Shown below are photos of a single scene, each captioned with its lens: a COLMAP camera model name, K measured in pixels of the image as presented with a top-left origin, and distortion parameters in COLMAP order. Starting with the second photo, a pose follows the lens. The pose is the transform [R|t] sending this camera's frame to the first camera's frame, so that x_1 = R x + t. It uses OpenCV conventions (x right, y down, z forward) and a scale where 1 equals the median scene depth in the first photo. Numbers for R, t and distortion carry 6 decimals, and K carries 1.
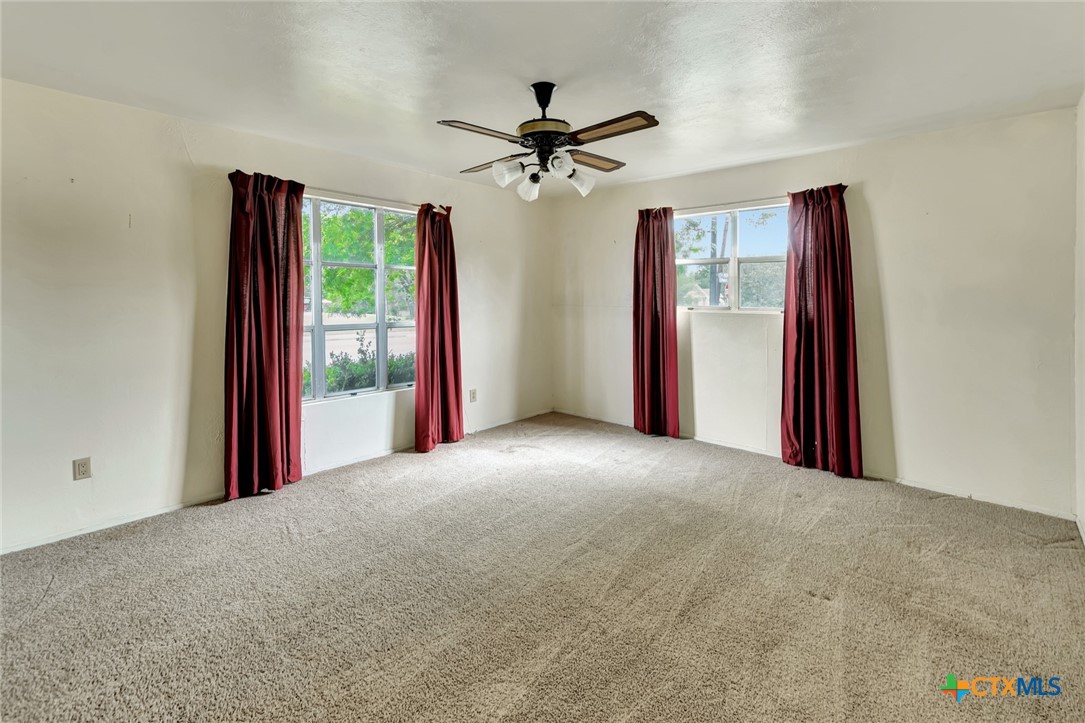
lens RADIAL K [[501.5, 0, 487.8], [0, 501.5, 311.0], [0, 0, 1]] dist [0.010241, -0.004580]
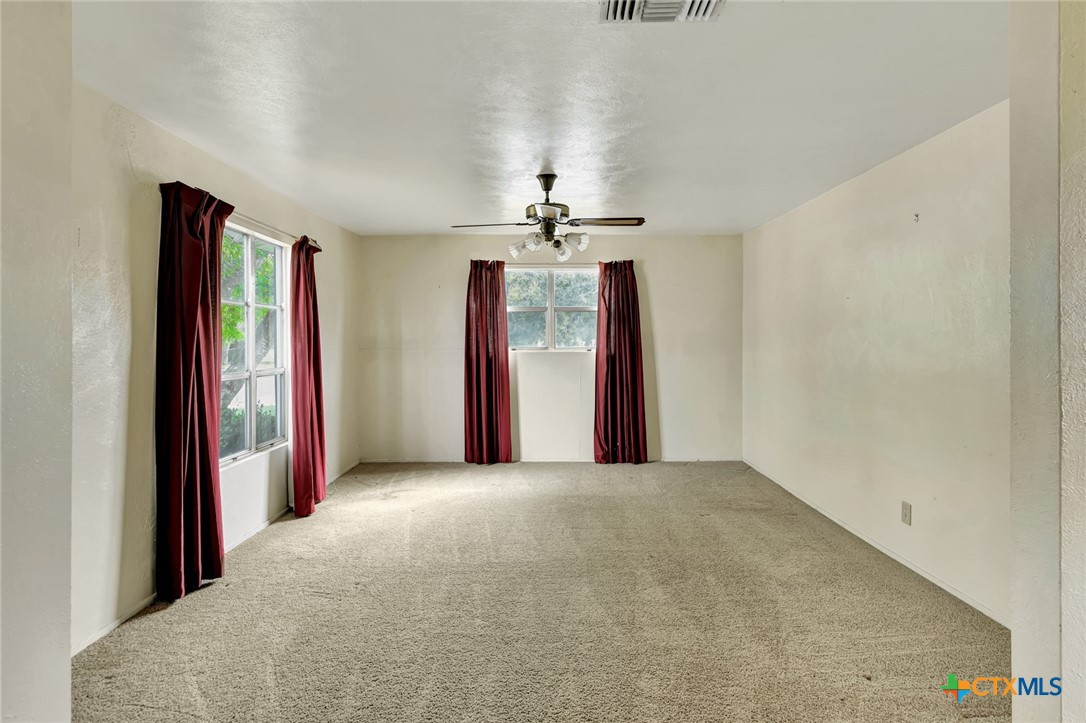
lens RADIAL K [[568.8, 0, 557.0], [0, 568.8, 344.6], [0, 0, 1]] dist [-0.001409, 0.000597]
pose [[0.738956, -0.010077, 0.673678, -0.475071], [0.023421, 0.999668, -0.010737, 0.001136], [-0.673346, 0.023712, 0.738947, -0.044849]]
